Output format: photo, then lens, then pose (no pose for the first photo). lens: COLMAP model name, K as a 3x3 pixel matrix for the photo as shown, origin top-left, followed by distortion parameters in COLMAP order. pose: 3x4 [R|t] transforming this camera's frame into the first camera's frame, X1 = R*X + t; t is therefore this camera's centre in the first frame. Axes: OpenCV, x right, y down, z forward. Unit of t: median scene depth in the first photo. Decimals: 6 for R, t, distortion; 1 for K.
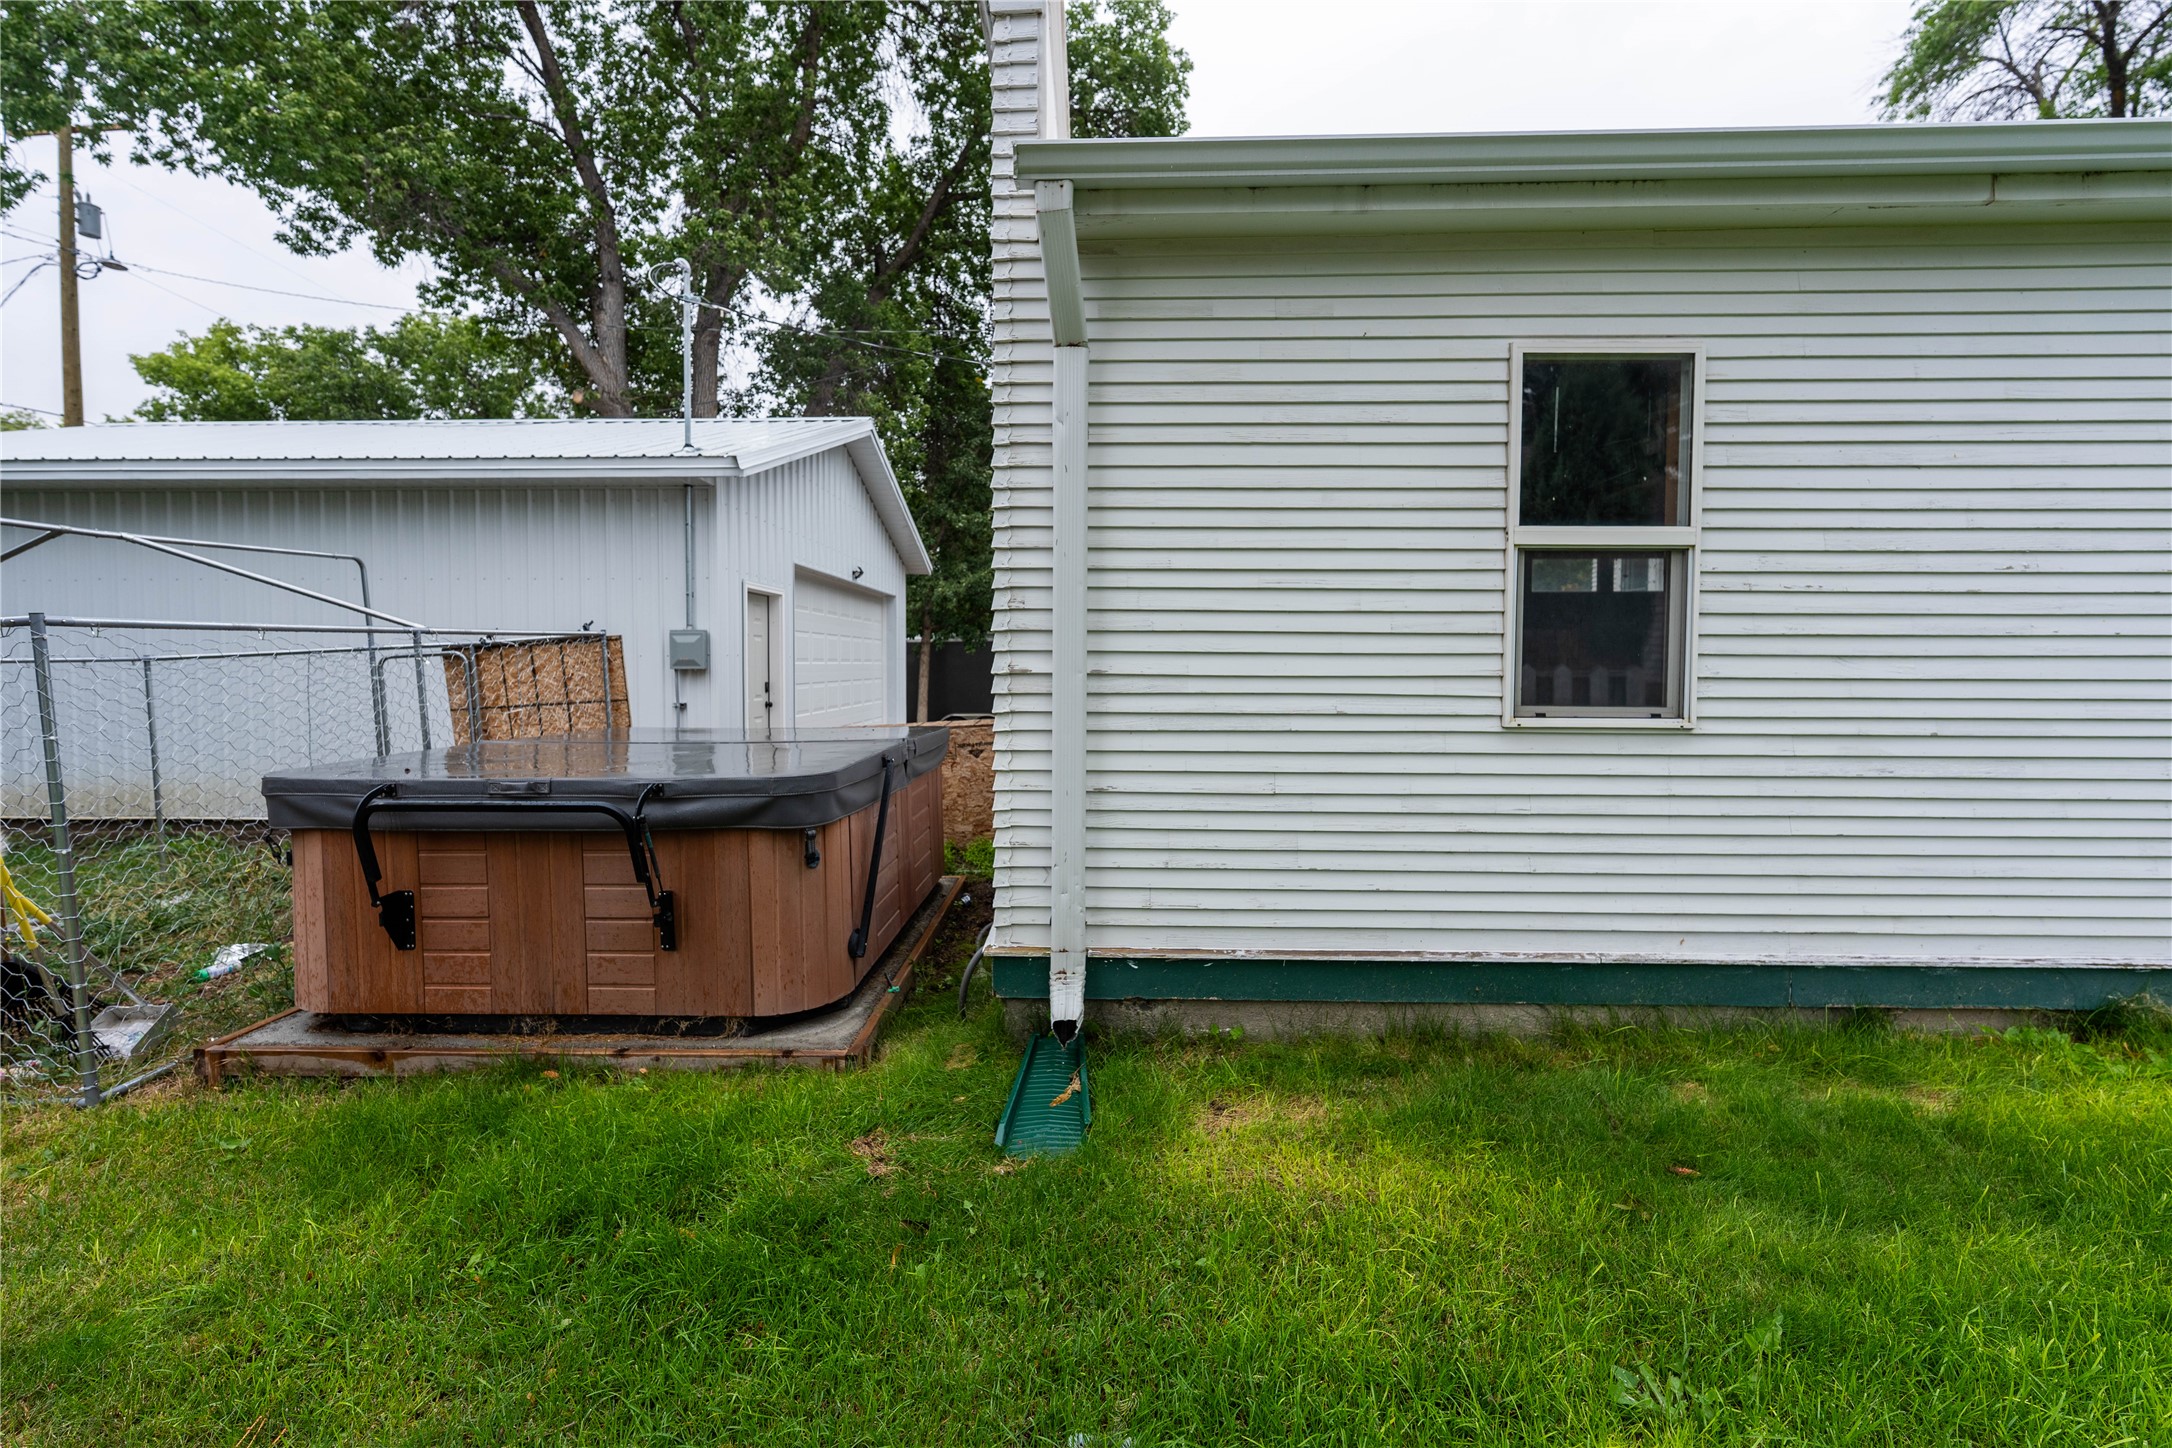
lens RADIAL K [[877.2, 0, 1071.9], [0, 877.2, 688.9], [0, 0, 1]] dist [0.001207, -0.000656]
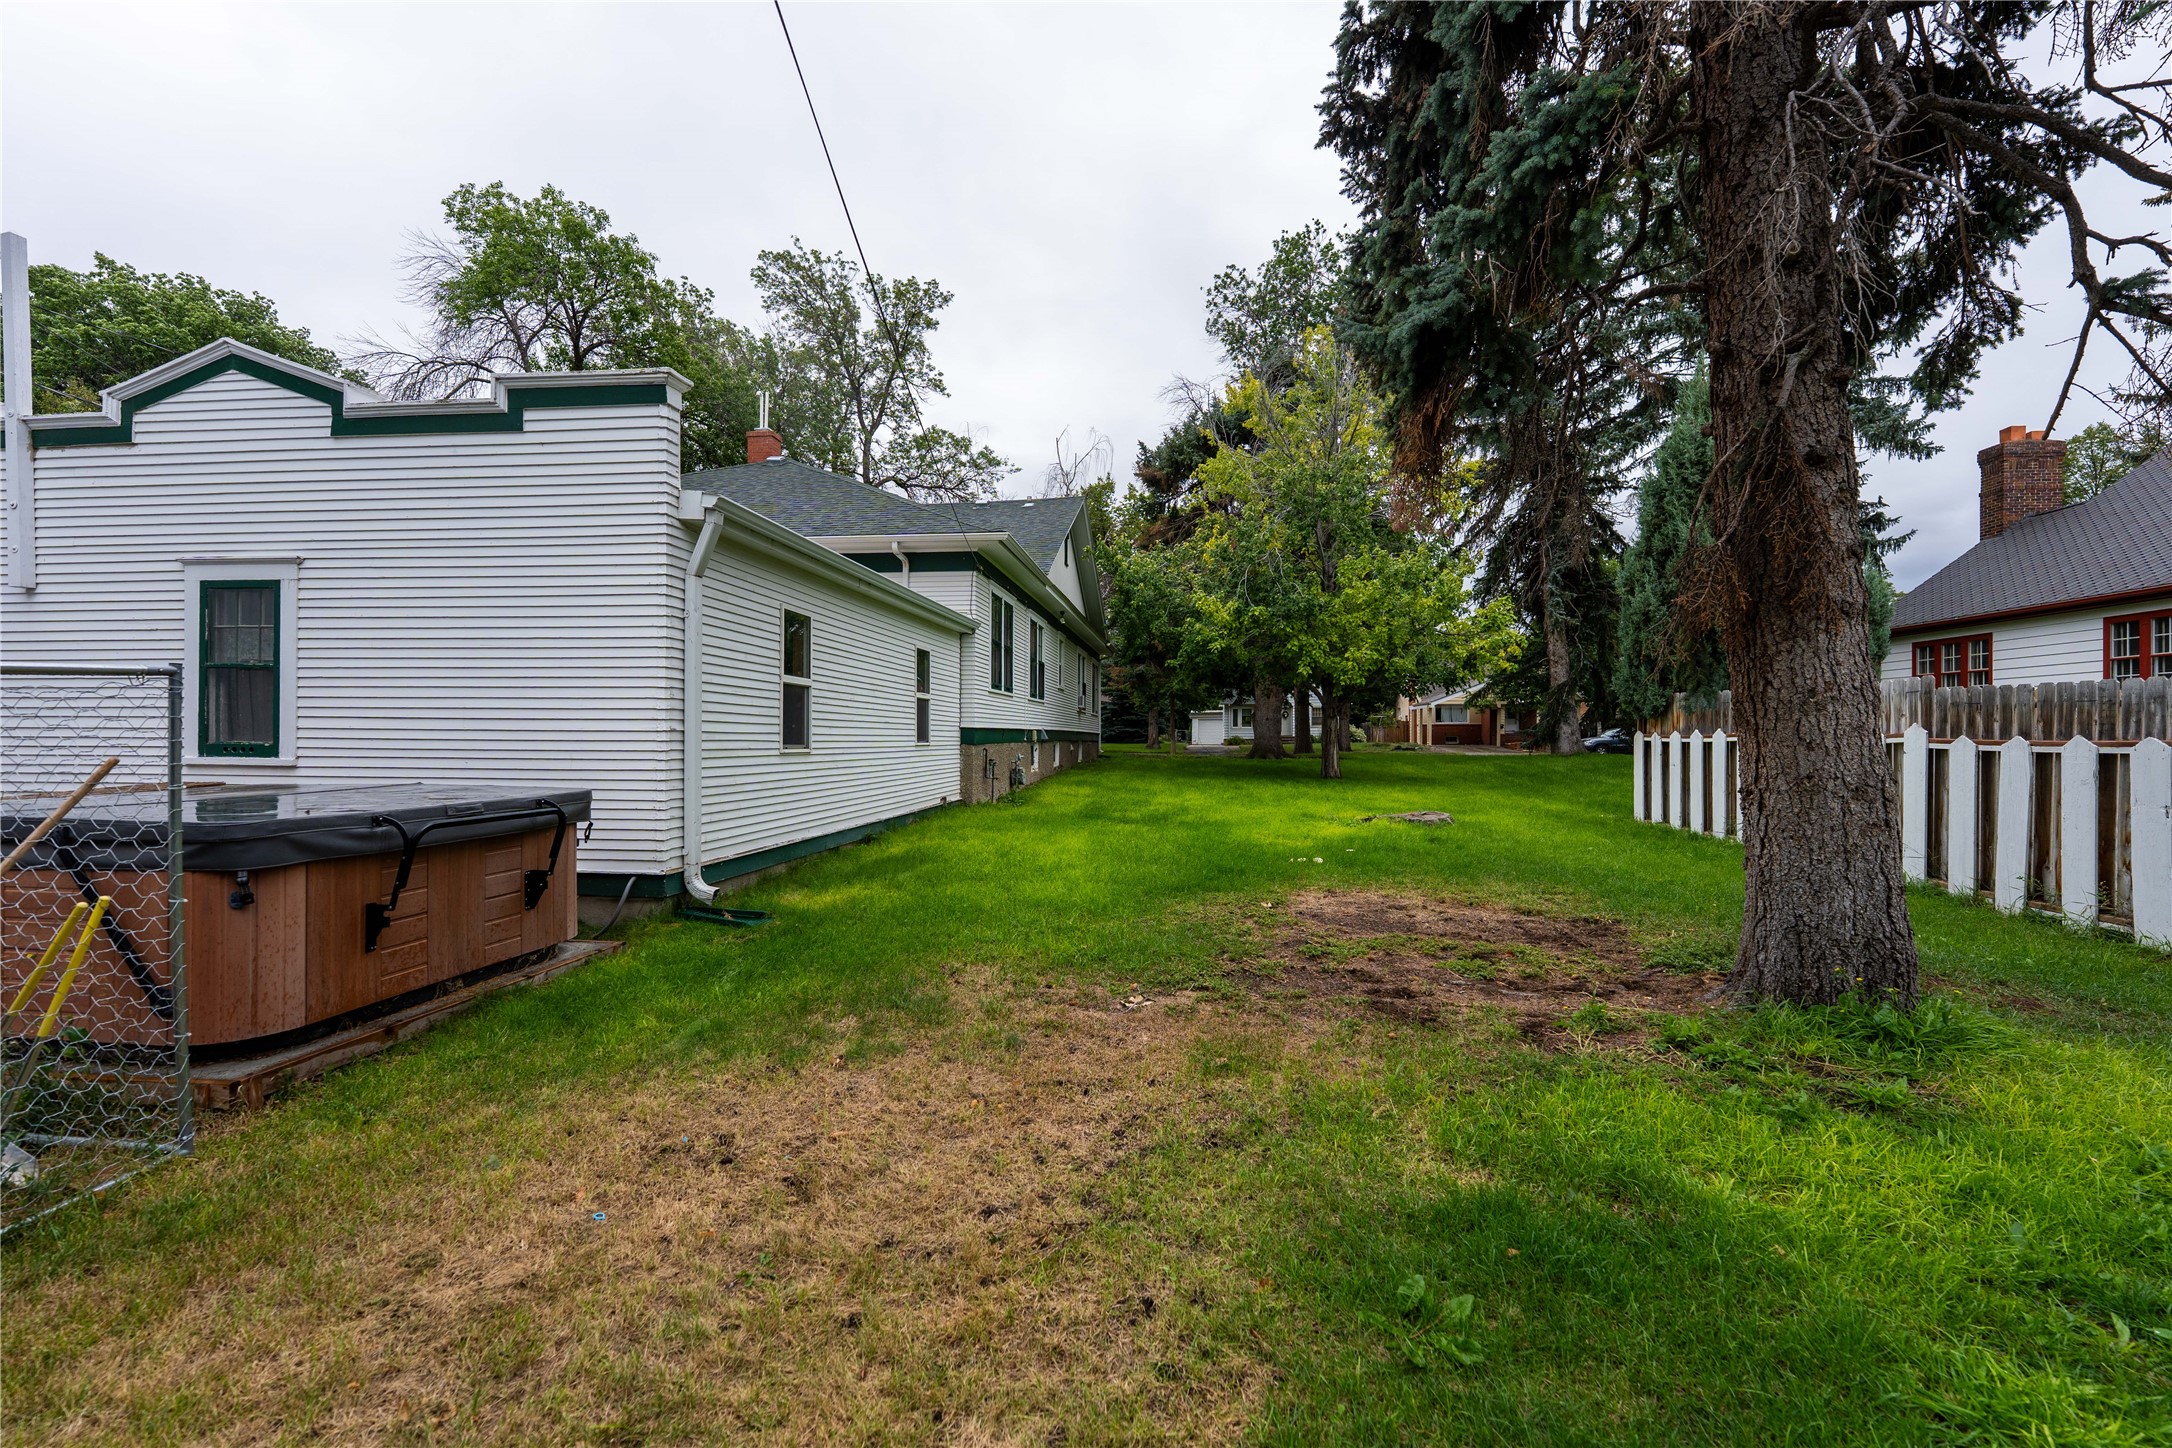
lens RADIAL K [[877.2, 0, 1091.4], [0, 877.2, 733.8], [0, 0, 1]] dist [0.001207, -0.000656]
pose [[0.091846, 0.003756, 0.995766, -1.965995], [0.042078, 0.999085, -0.007650, 0.046287], [-0.994884, 0.042603, 0.091604, -0.133882]]
